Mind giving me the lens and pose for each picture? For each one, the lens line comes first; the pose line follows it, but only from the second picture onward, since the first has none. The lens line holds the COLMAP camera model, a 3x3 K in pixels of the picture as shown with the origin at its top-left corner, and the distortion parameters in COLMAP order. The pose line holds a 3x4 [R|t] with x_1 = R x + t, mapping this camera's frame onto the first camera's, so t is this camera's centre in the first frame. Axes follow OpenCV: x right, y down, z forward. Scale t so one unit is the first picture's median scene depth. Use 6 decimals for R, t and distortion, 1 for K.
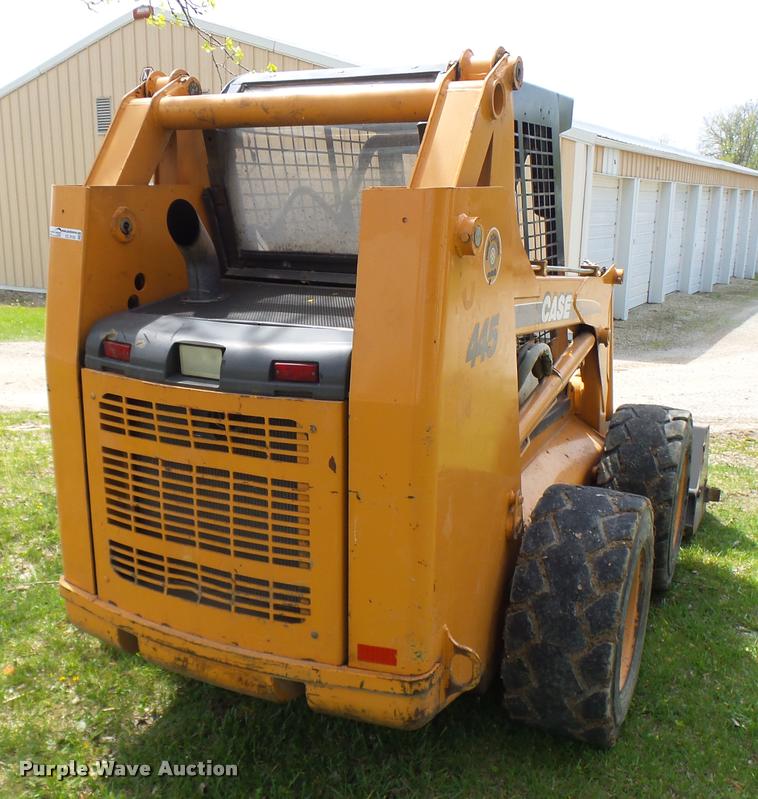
lens RADIAL K [[864.8, 0, 351.6], [0, 864.8, 415.0], [0, 0, 1]] dist [0.001523, 0.008725]
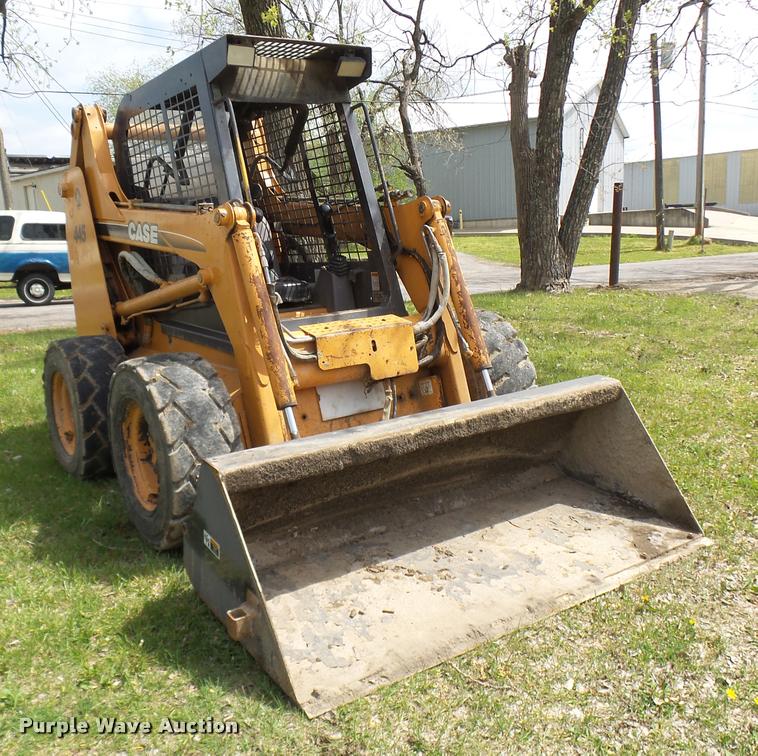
lens RADIAL K [[787.3, 0, 329.0], [0, 787.3, 381.8], [0, 0, 1]] dist [0.003689, 0.004730]
pose [[-0.506046, 0.184919, -0.842450, 1.621762], [-0.159234, 0.939926, 0.301965, -0.443454], [0.847680, 0.286955, -0.446201, 2.540183]]
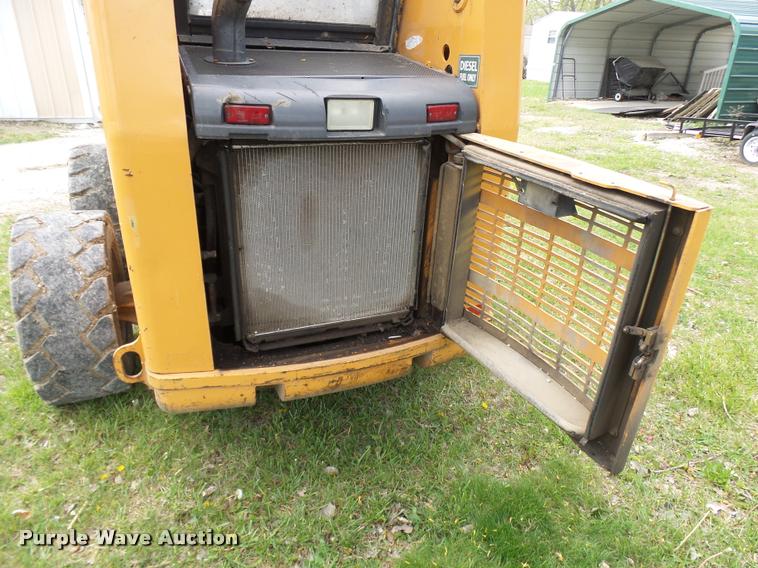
lens RADIAL K [[518.8, 0, 383.6], [0, 518.8, 287.0], [0, 0, 1]] dist [0.000589, -0.001870]
pose [[0.648737, -0.313439, 0.693467, -0.612653], [0.151491, 0.946194, 0.285949, -0.034651], [-0.745782, -0.080452, 0.661314, 0.489613]]
